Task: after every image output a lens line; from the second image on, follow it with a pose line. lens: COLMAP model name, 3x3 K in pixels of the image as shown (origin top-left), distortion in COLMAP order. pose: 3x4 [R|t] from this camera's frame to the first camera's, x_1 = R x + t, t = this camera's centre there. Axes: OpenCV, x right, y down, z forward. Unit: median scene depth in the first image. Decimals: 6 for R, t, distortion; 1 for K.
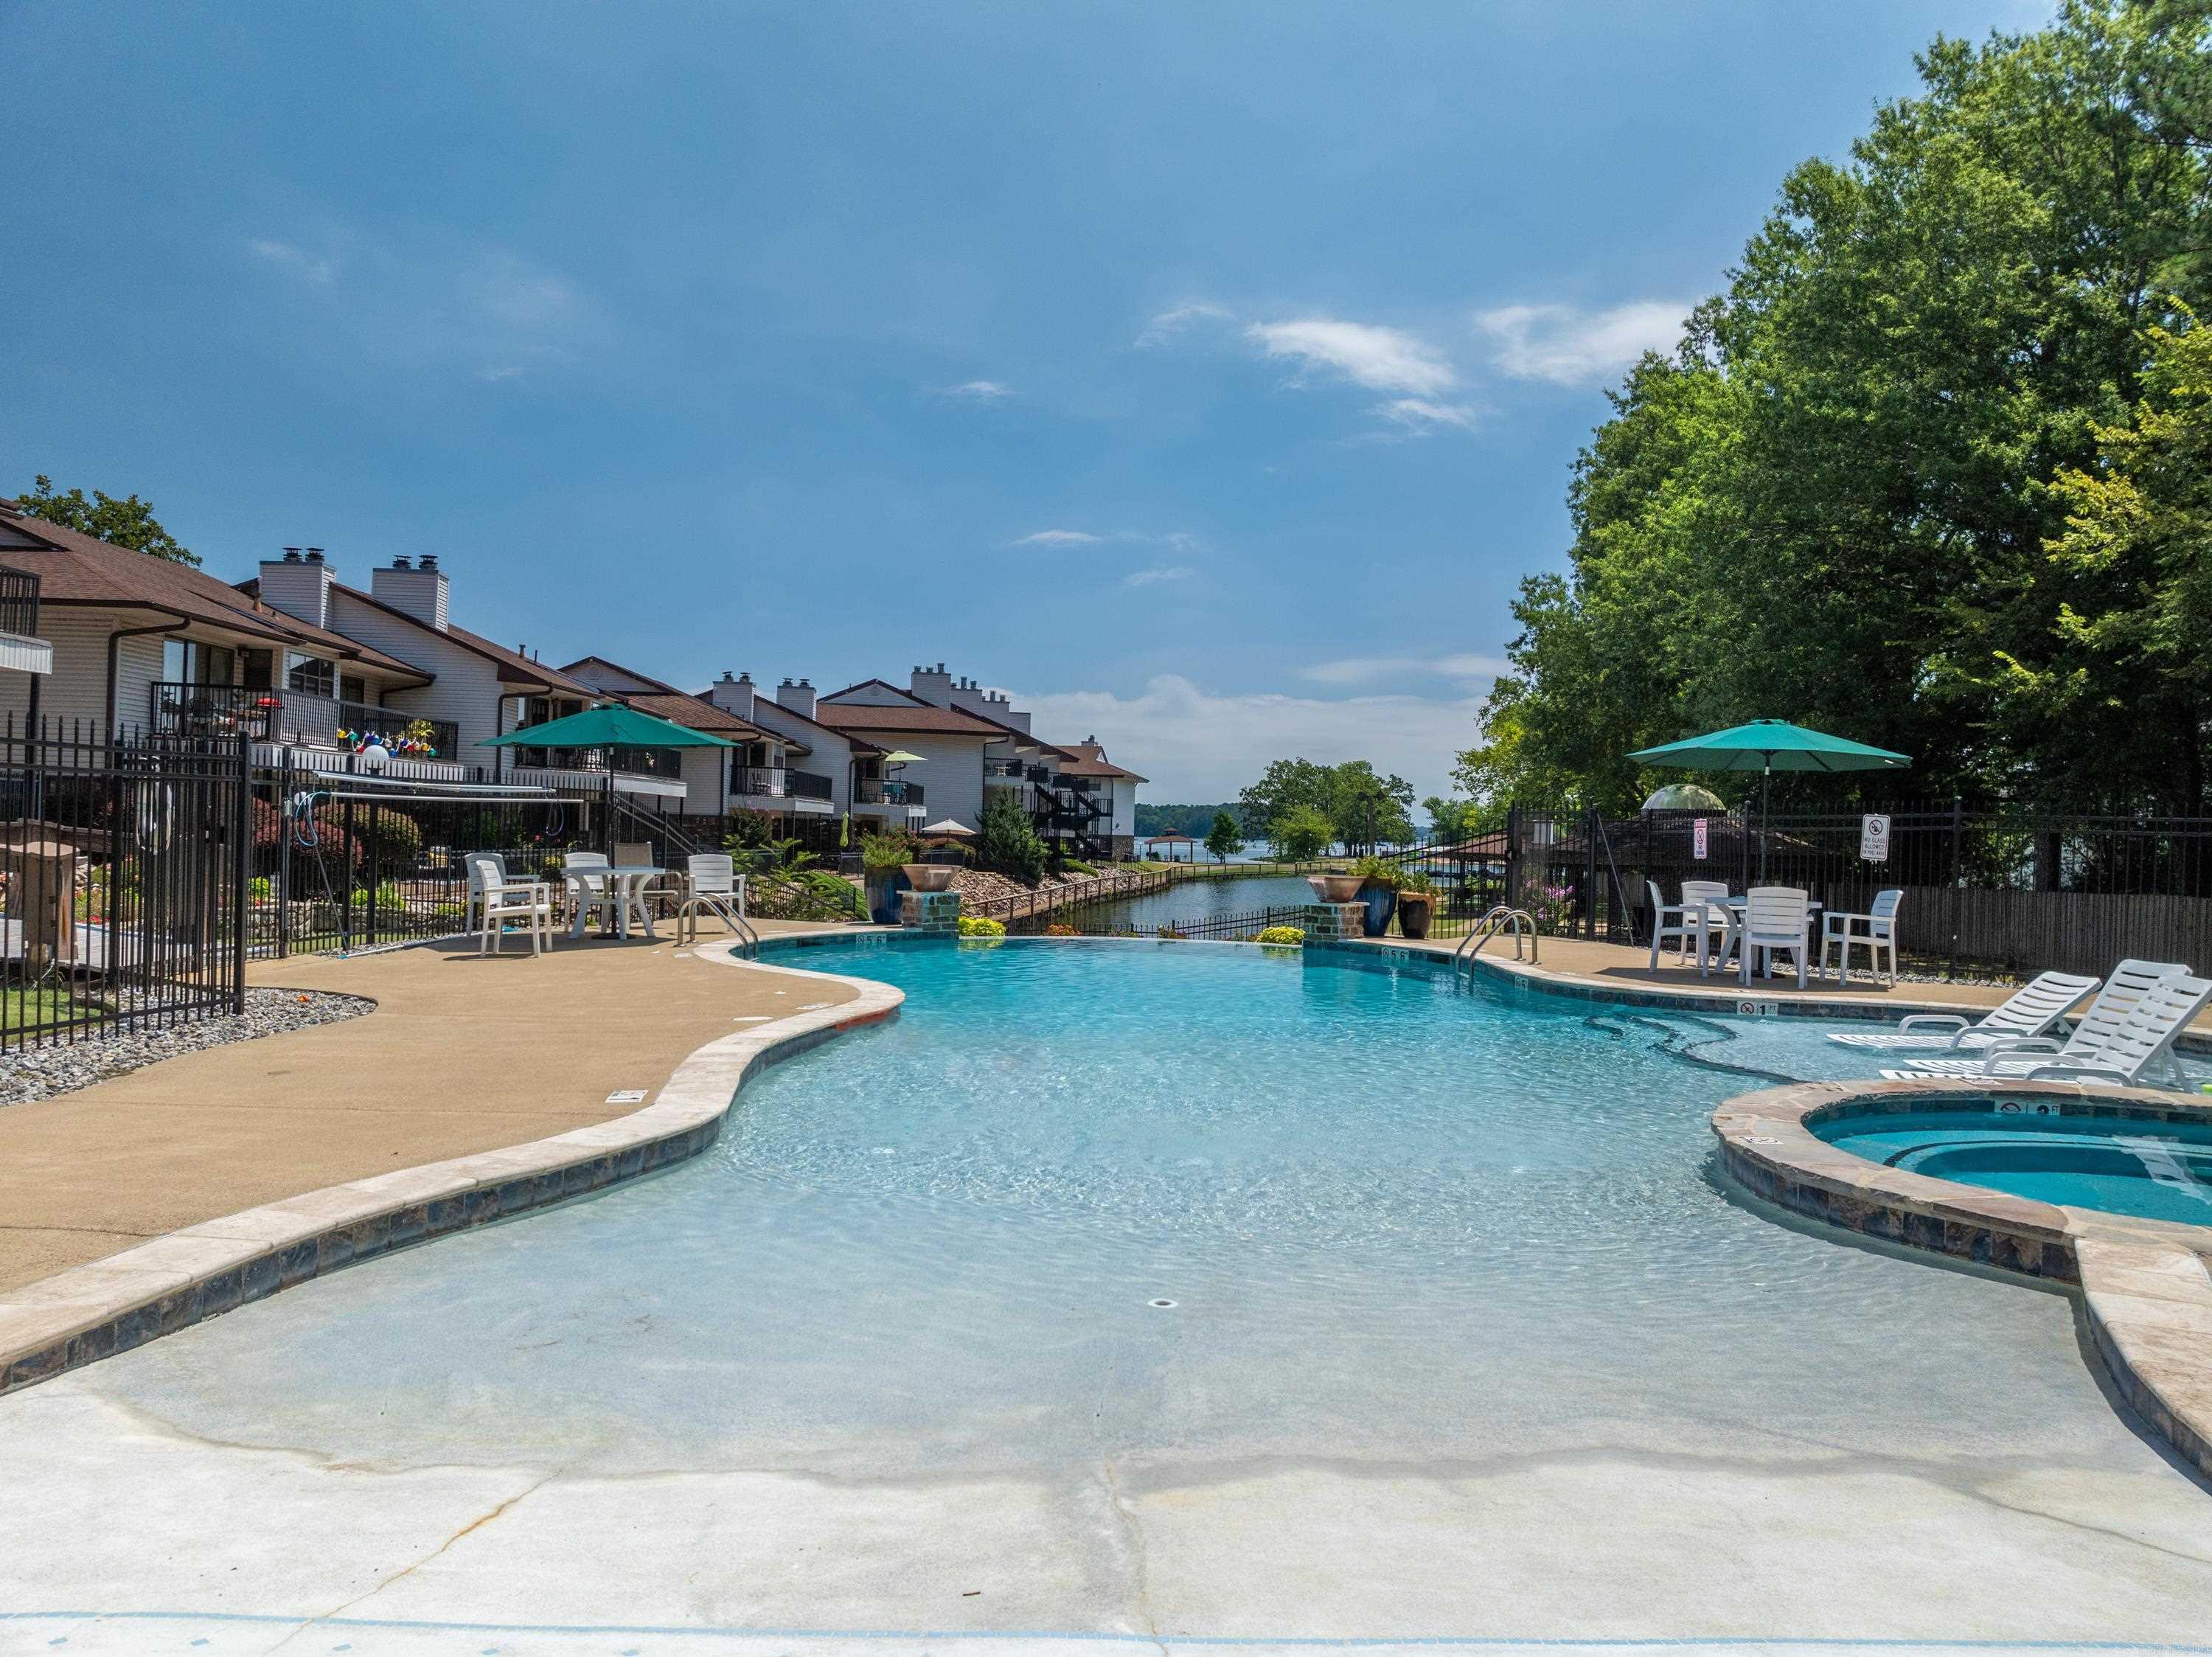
lens RADIAL K [[1575.6, 0, 1136.5], [0, 1575.6, 815.9], [0, 0, 1]] dist [-0.035415, -0.003481]
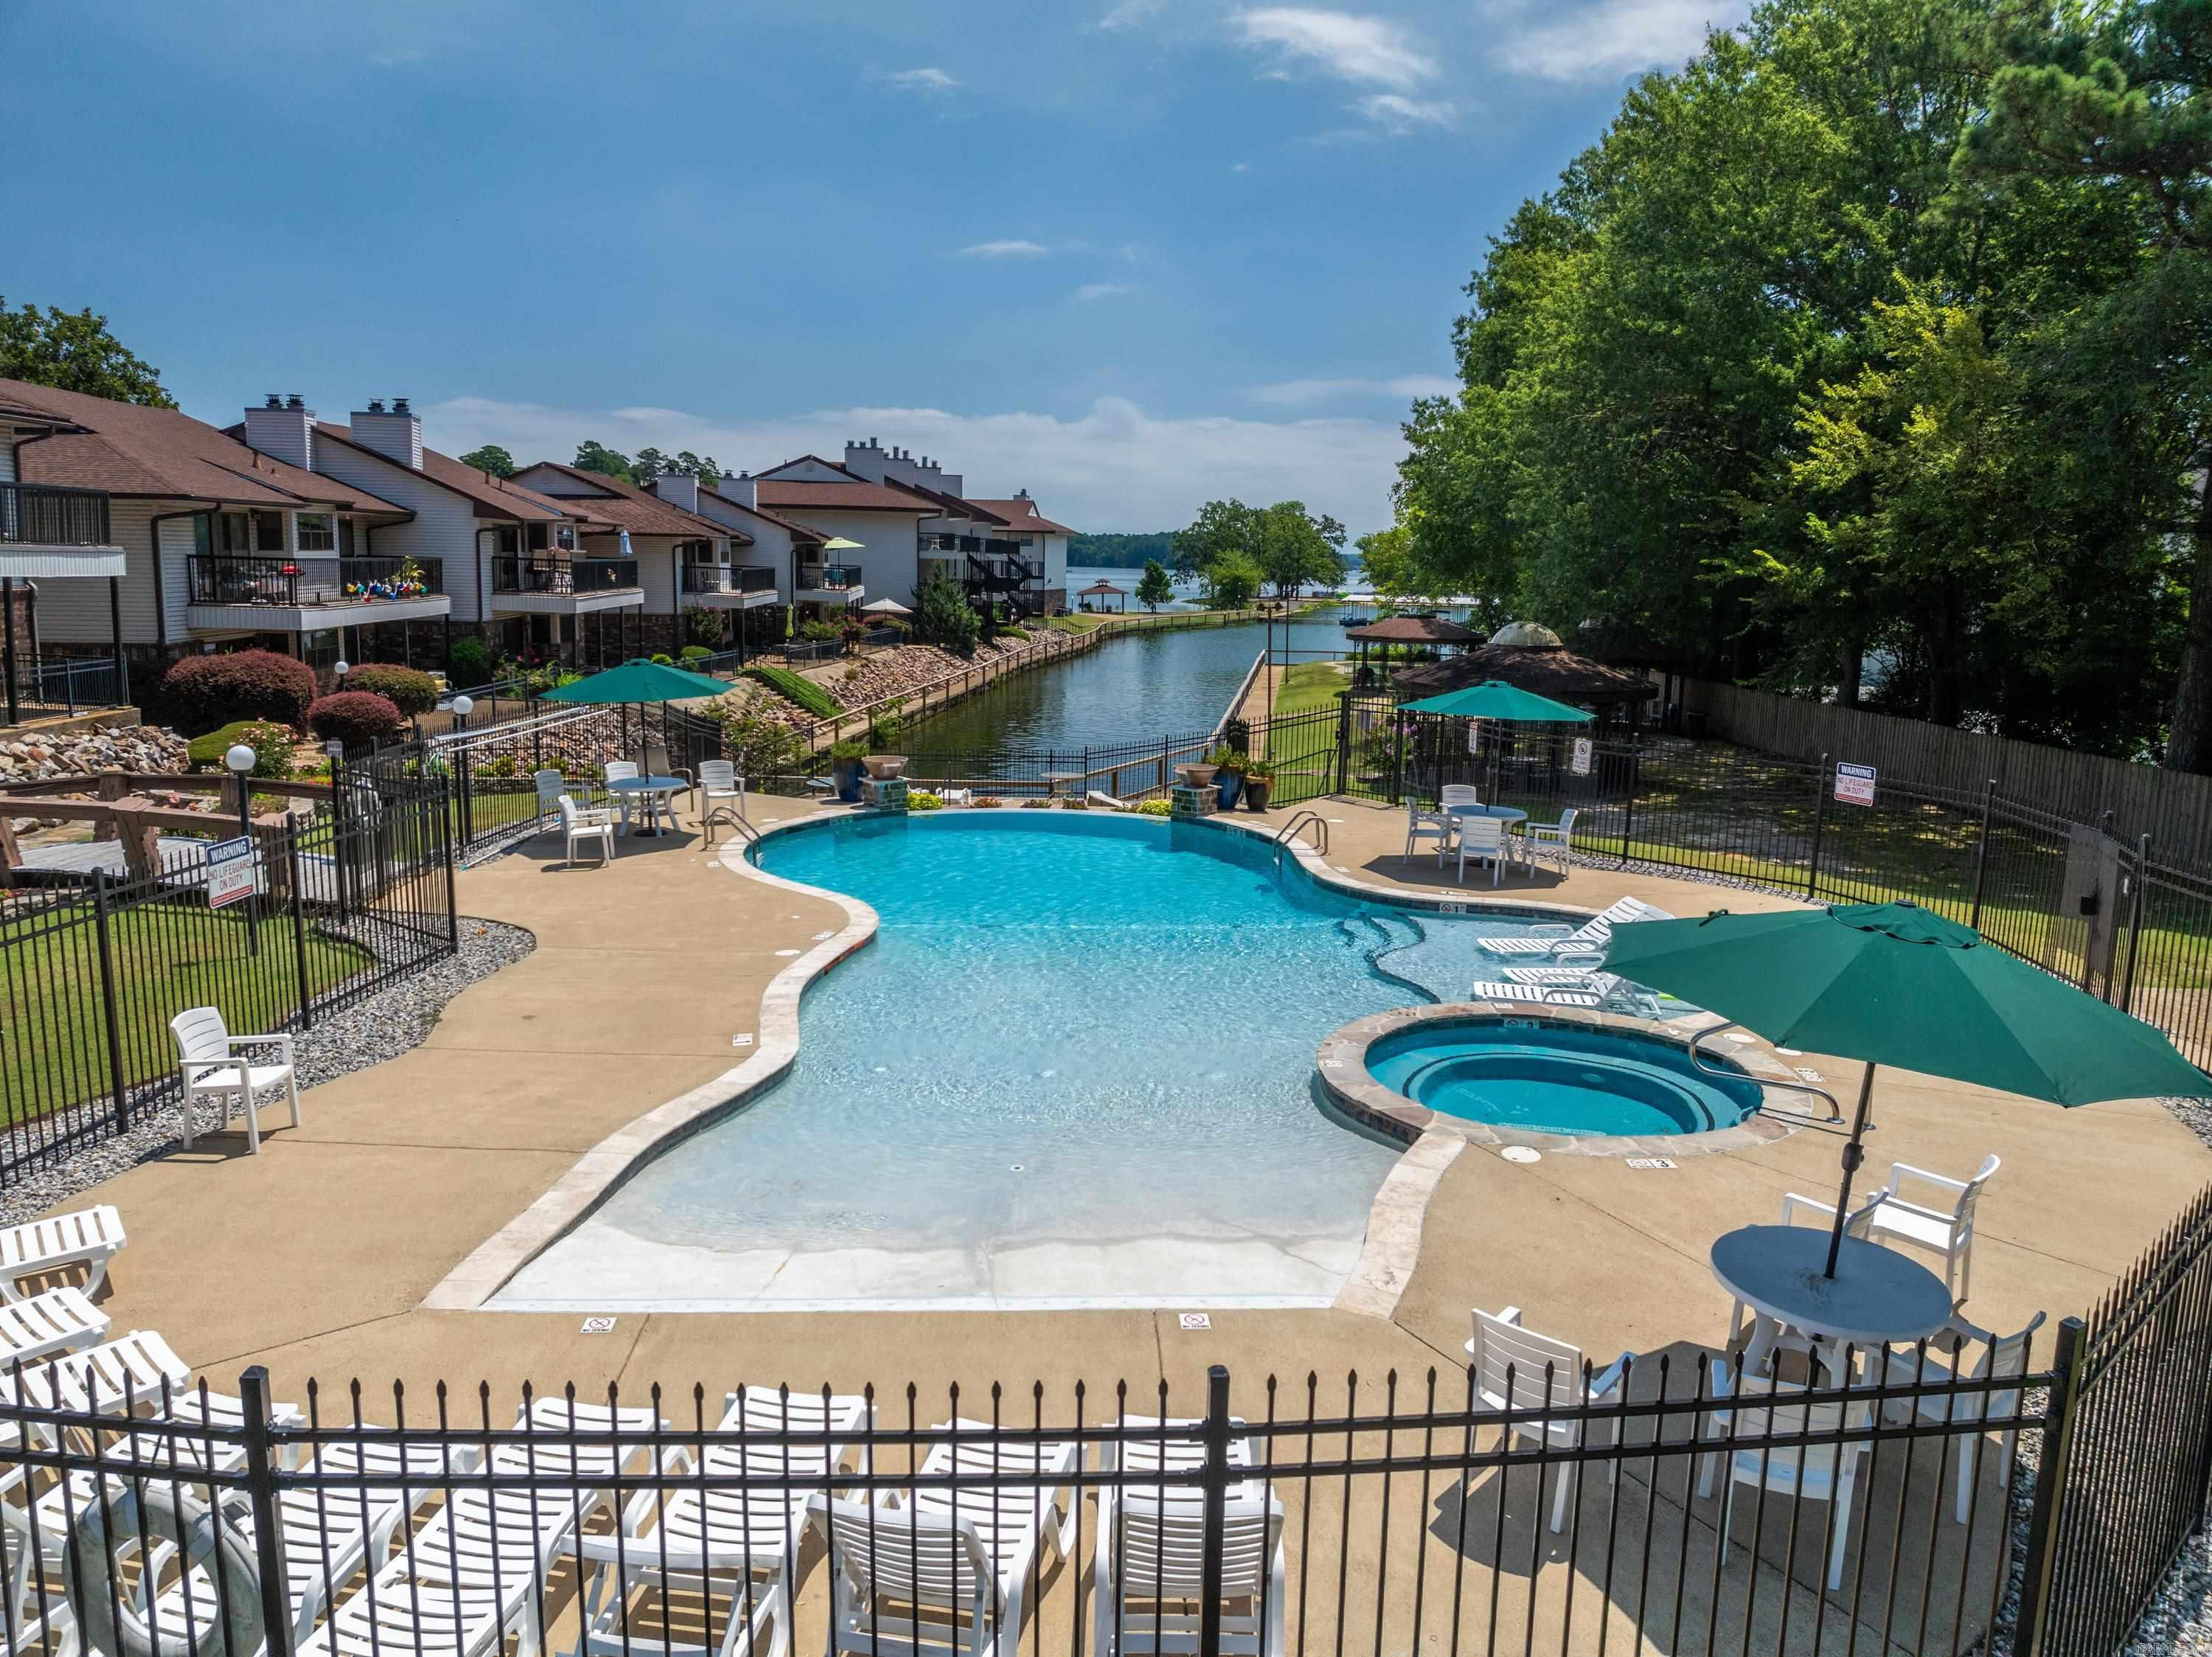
lens RADIAL K [[1575.6, 0, 1136.5], [0, 1575.6, 815.9], [0, 0, 1]] dist [-0.035415, -0.003481]
pose [[0.999203, -0.008364, 0.039034, 0.006928], [0.001583, 0.985337, 0.170611, -0.038869], [-0.039889, -0.170414, 0.984565, -0.078556]]
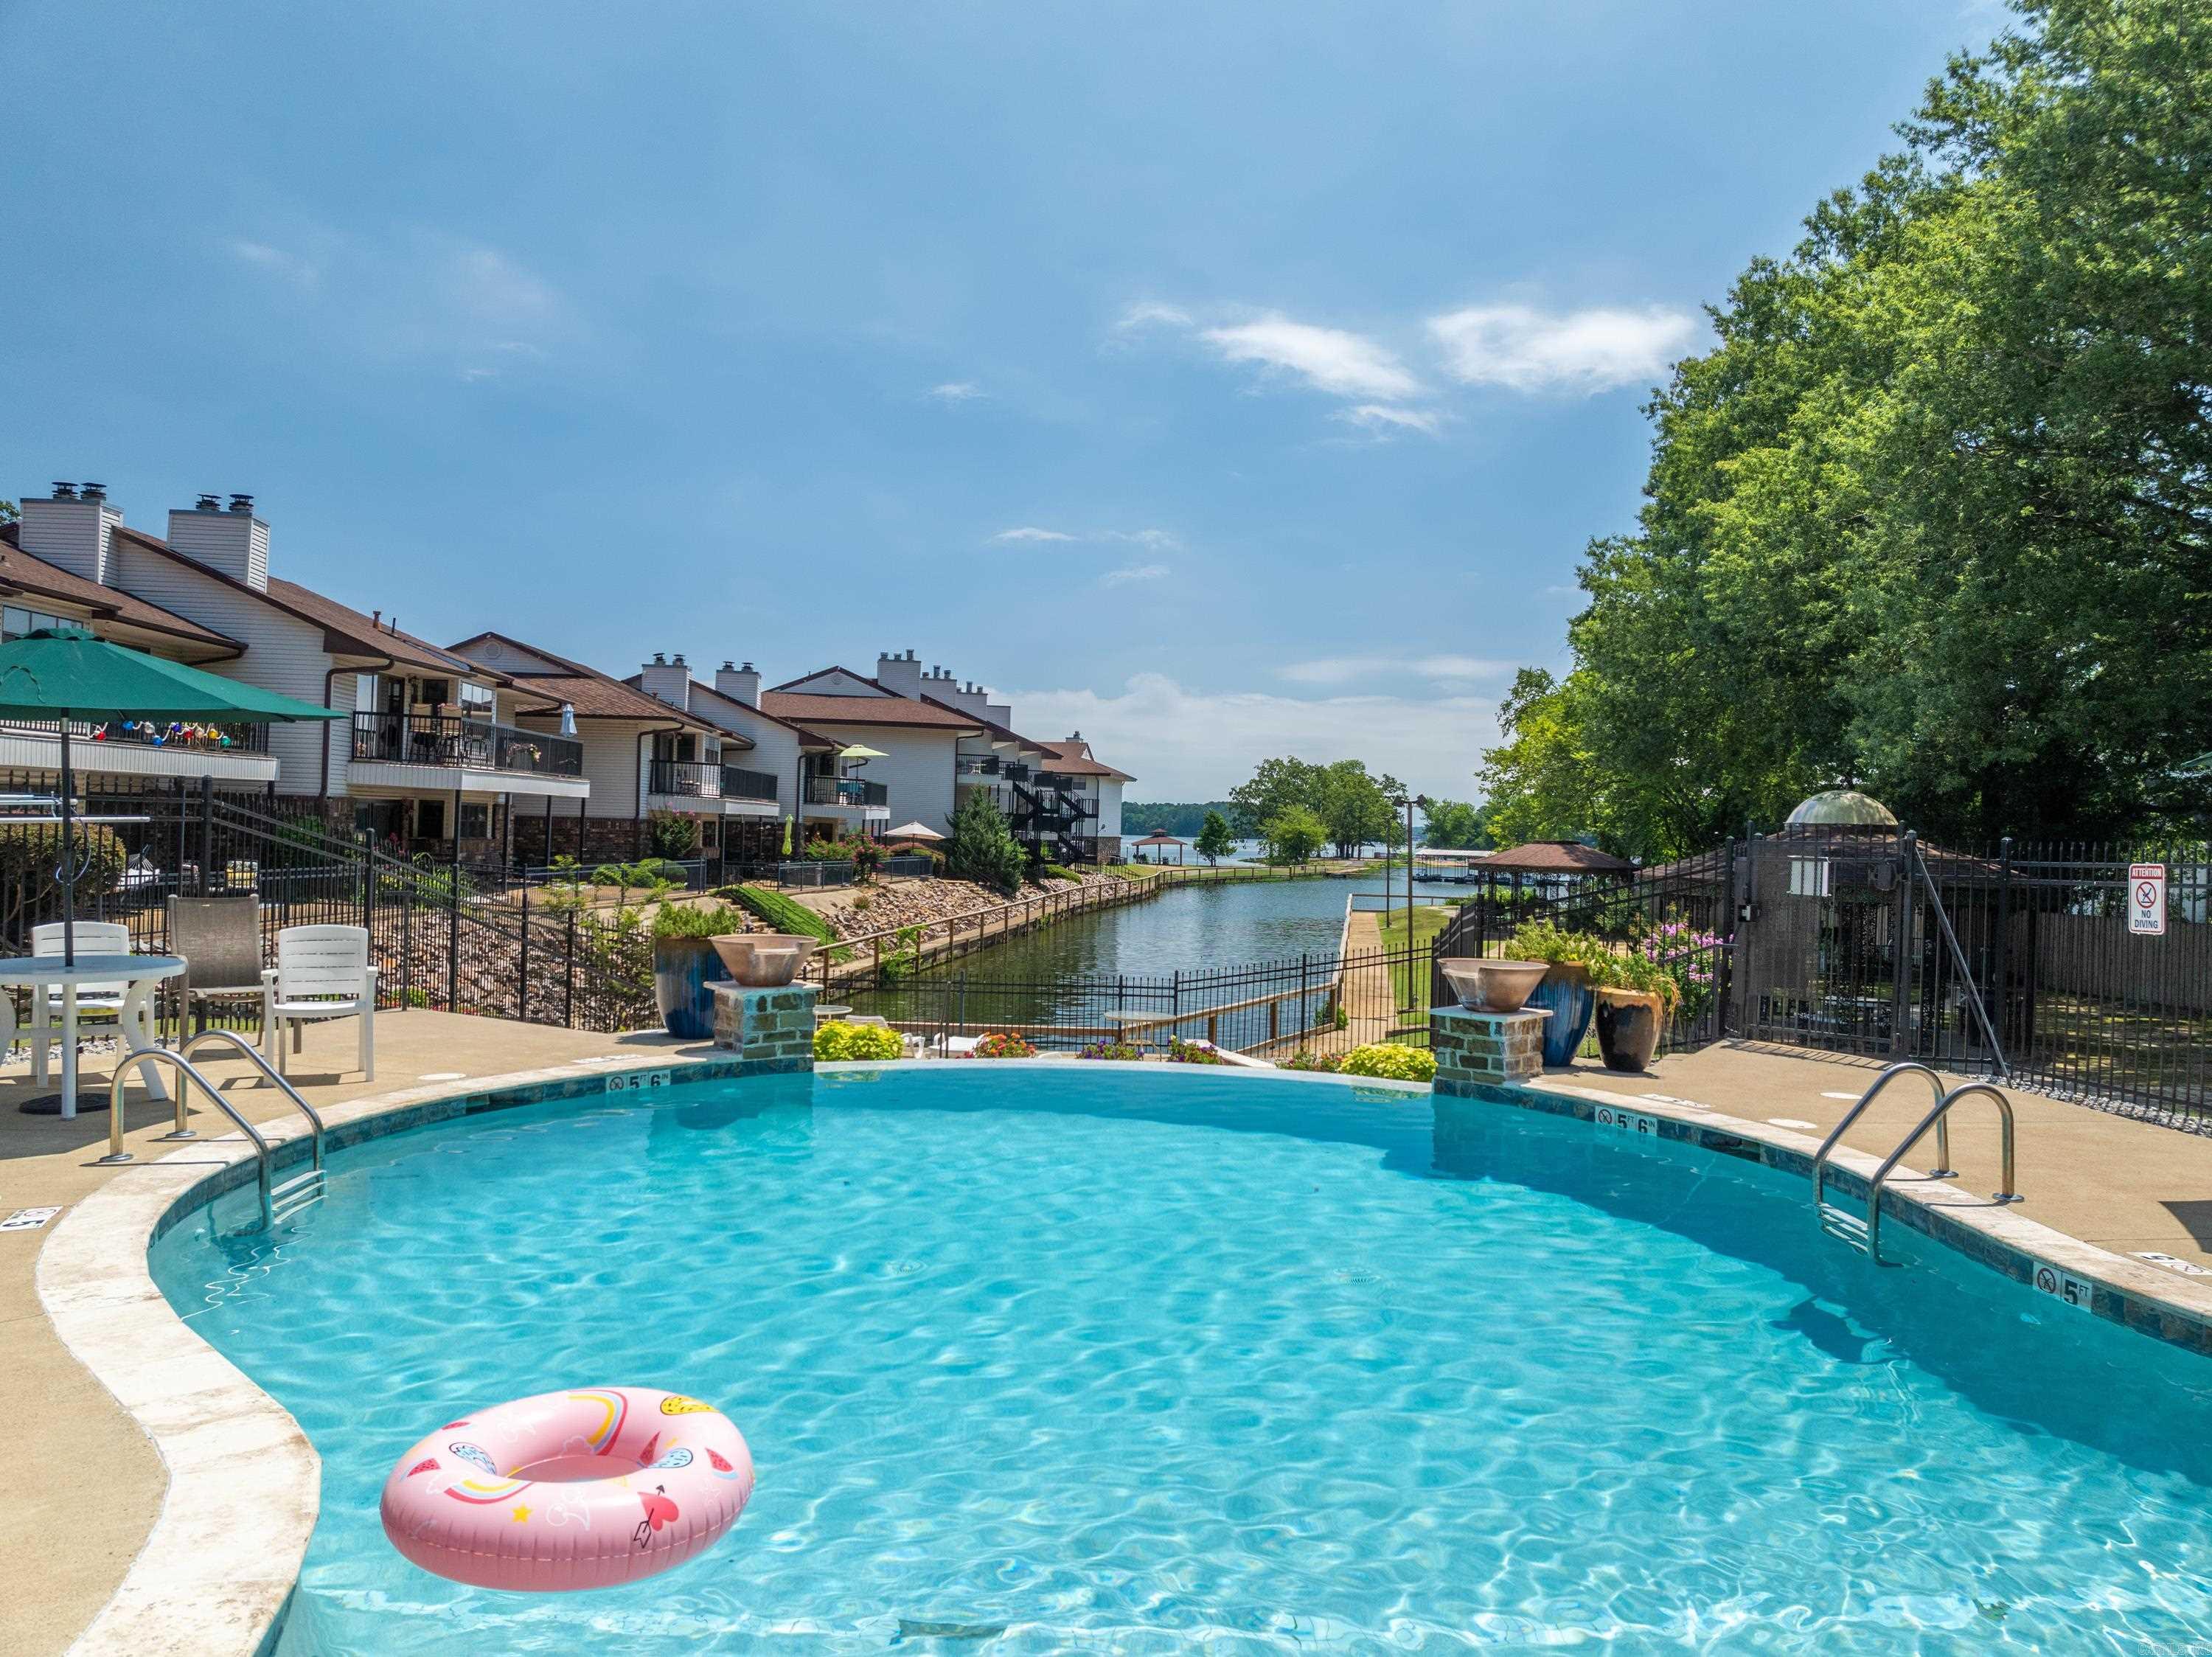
lens RADIAL K [[1575.6, 0, 1136.5], [0, 1575.6, 815.9], [0, 0, 1]] dist [-0.035415, -0.003481]
pose [[0.999948, 0.005308, 0.008691, -0.001021], [-0.005319, 0.999985, 0.001287, -0.003620], [-0.008684, -0.001333, 0.999961, 0.120783]]
